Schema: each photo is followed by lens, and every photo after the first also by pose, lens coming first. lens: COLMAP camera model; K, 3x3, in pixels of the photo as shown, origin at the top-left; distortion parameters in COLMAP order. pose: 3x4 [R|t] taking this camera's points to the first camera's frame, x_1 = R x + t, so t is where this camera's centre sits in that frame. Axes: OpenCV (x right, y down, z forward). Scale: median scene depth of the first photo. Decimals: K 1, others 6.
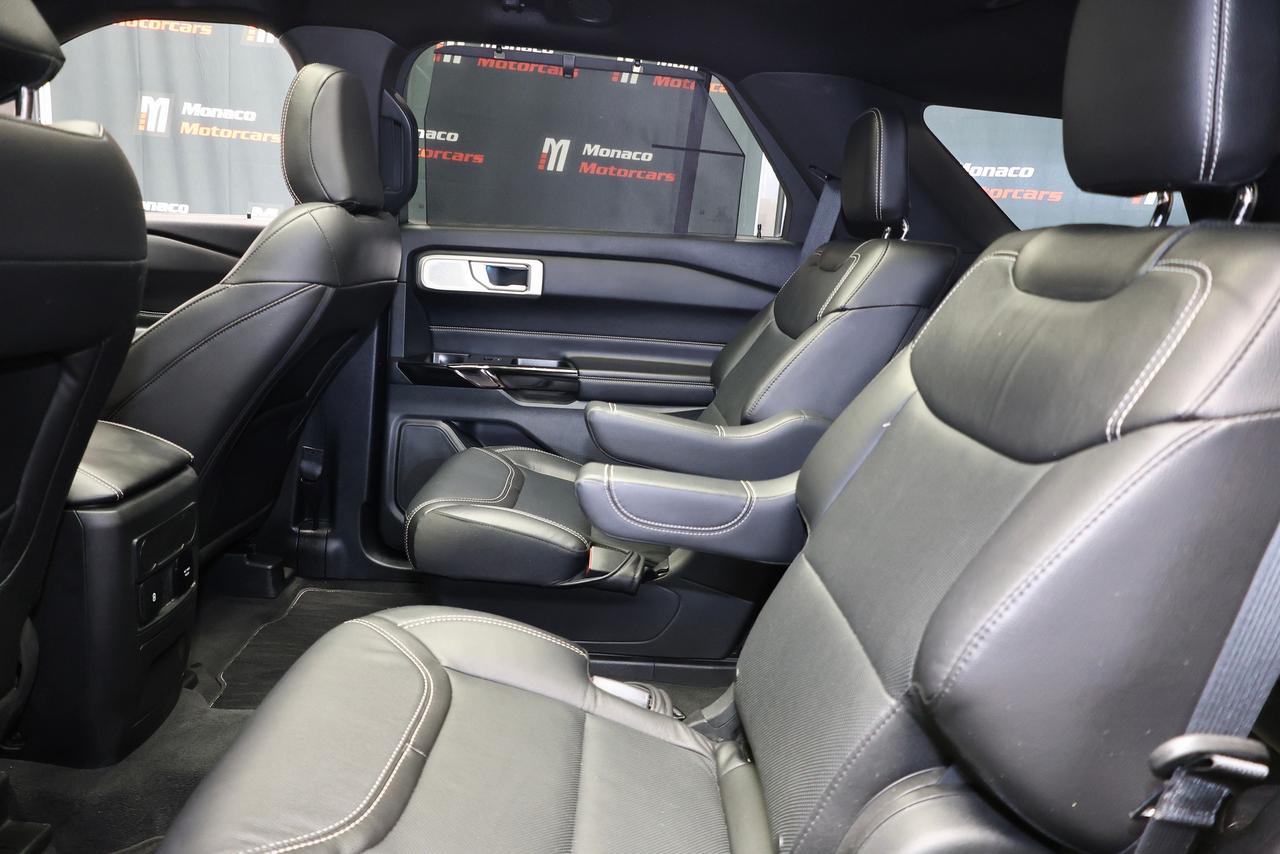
lens RADIAL K [[900.9, 0, 636.6], [0, 900.9, 422.8], [0, 0, 1]] dist [0.006555, 0.000657]
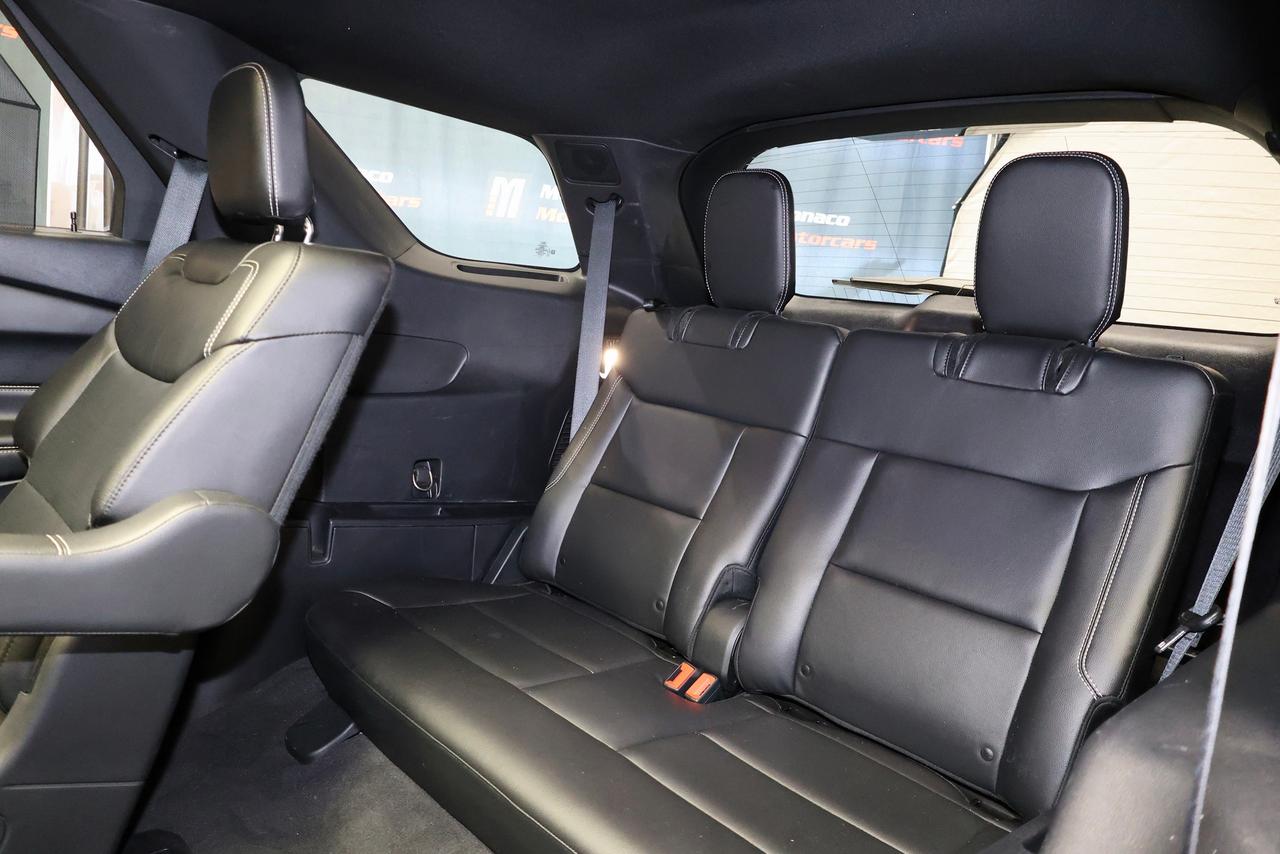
lens RADIAL K [[900.9, 0, 636.6], [0, 900.9, 422.8], [0, 0, 1]] dist [0.006555, 0.000657]
pose [[0.761290, -0.084251, 0.642914, 0.003965], [0.087685, 0.995791, 0.026665, -0.042153], [-0.642455, 0.036074, 0.765474, 0.210125]]
